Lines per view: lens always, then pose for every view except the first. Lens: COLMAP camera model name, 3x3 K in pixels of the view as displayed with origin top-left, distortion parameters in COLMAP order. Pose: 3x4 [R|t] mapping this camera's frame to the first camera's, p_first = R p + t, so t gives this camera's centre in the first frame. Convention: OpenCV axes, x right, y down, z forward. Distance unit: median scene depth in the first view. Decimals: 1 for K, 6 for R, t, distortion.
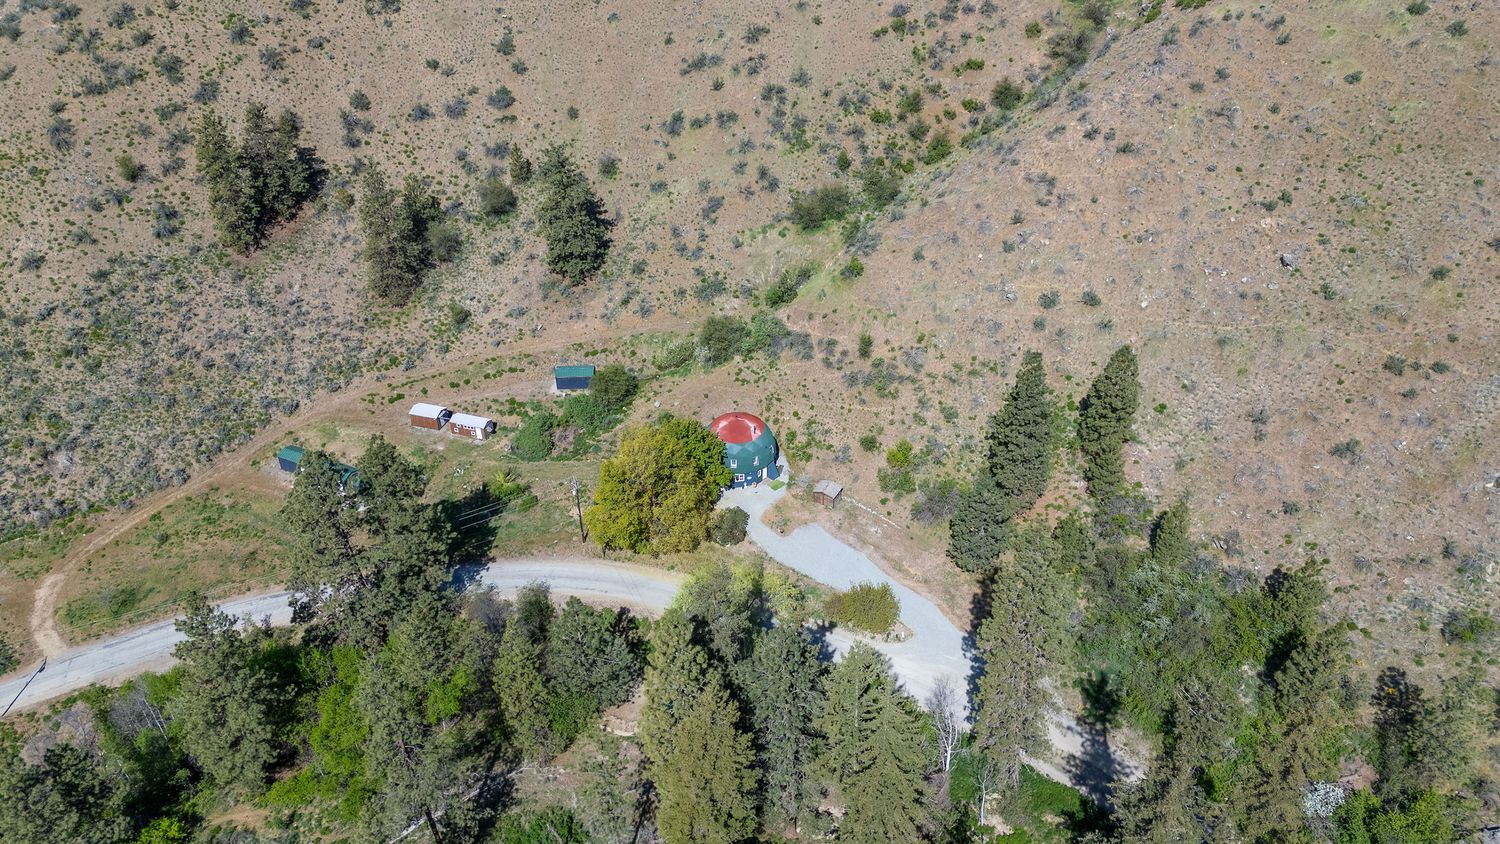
lens RADIAL K [[1101.4, 0, 750.0], [0, 1101.4, 422.0], [0, 0, 1]] dist [0.003667, -0.004067]
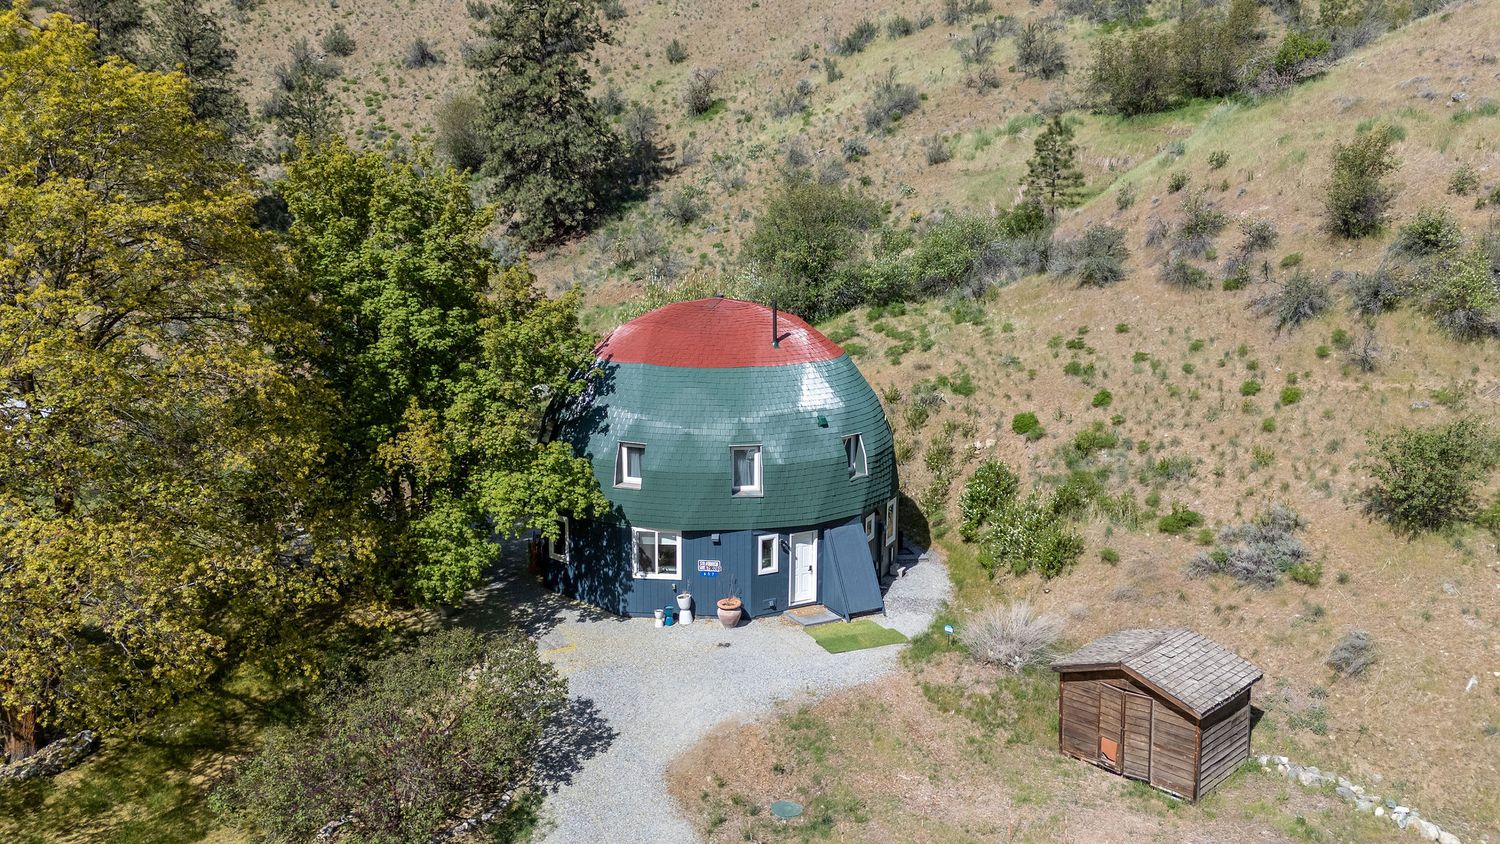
lens RADIAL K [[1101.4, 0, 750.0], [0, 1101.4, 422.0], [0, 0, 1]] dist [0.003667, -0.004067]
pose [[0.948495, 0.074169, -0.307989, 0.057550], [-0.199481, 0.895090, -0.398776, 0.095476], [0.246101, 0.439675, 0.863783, 0.786733]]
